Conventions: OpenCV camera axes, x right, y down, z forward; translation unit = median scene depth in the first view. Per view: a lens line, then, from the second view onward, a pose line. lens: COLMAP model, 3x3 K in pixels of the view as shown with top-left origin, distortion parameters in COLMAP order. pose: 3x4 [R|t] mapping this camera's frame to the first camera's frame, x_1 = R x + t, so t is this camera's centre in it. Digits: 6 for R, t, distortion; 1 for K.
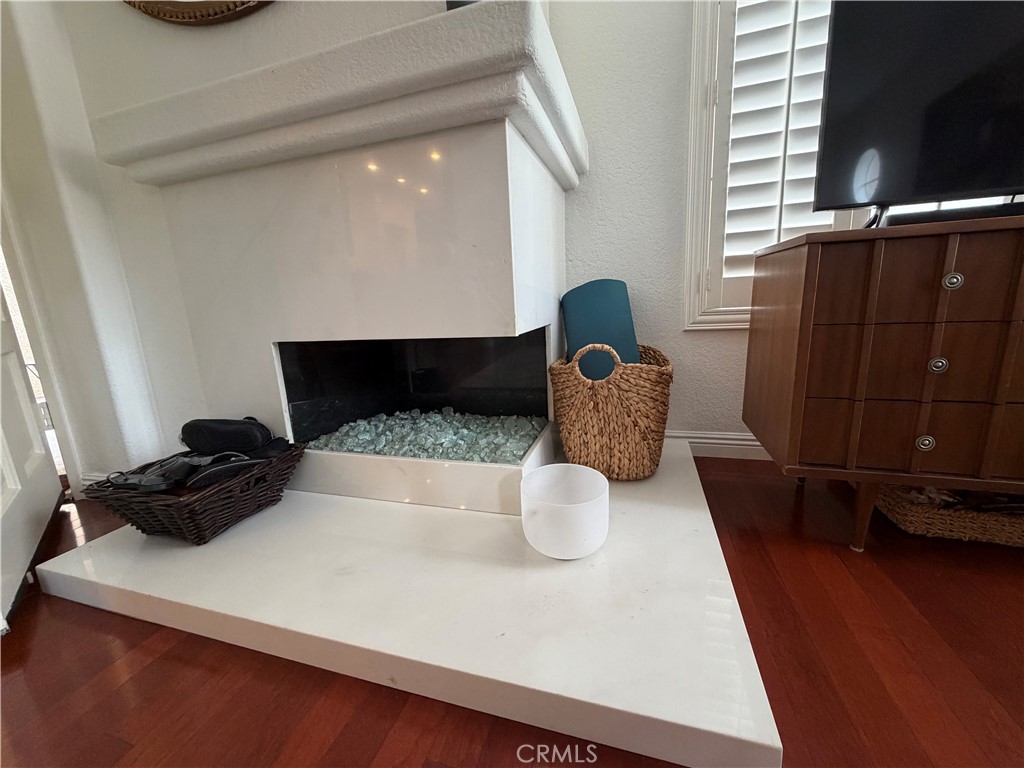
lens RADIAL K [[403.9, 0, 512.0], [0, 403.9, 384.0], [0, 0, 1]] dist [-0.001259, -0.000027]
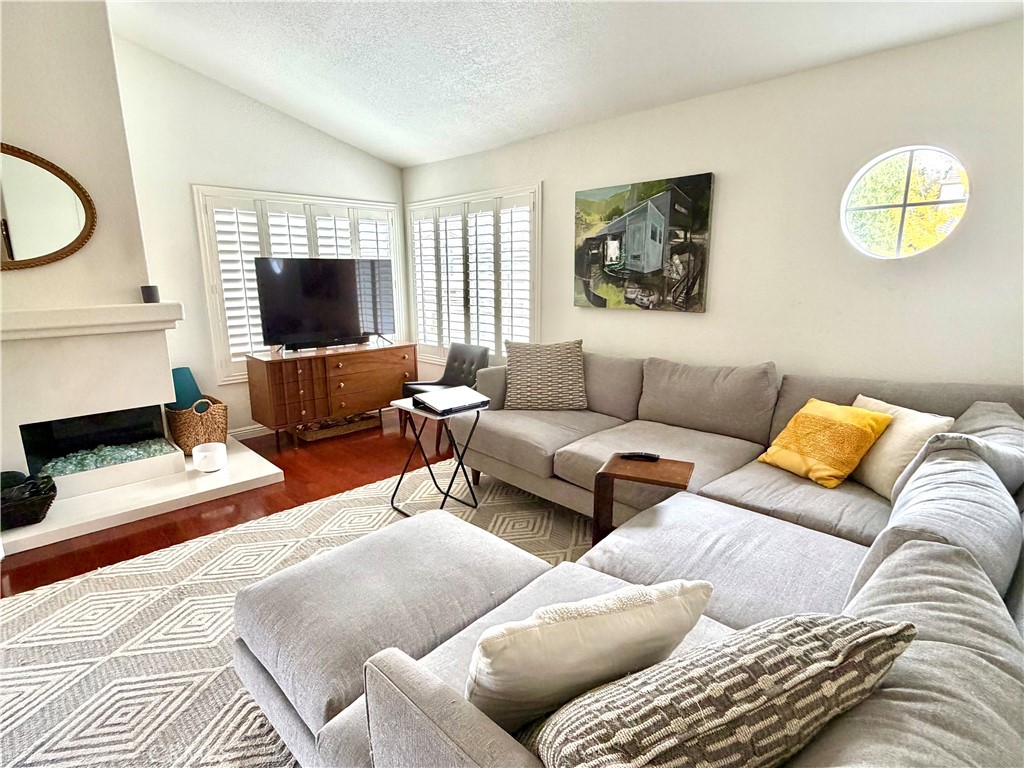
lens RADIAL K [[529.8, 0, 512.0], [0, 529.8, 384.0], [0, 0, 1]] dist [0.001246, 0.000466]
pose [[0.472306, -0.129635, 0.871850, -1.669786], [0.161616, 0.985093, 0.058922, -0.066398], [-0.866492, 0.113076, 0.486216, -2.233039]]
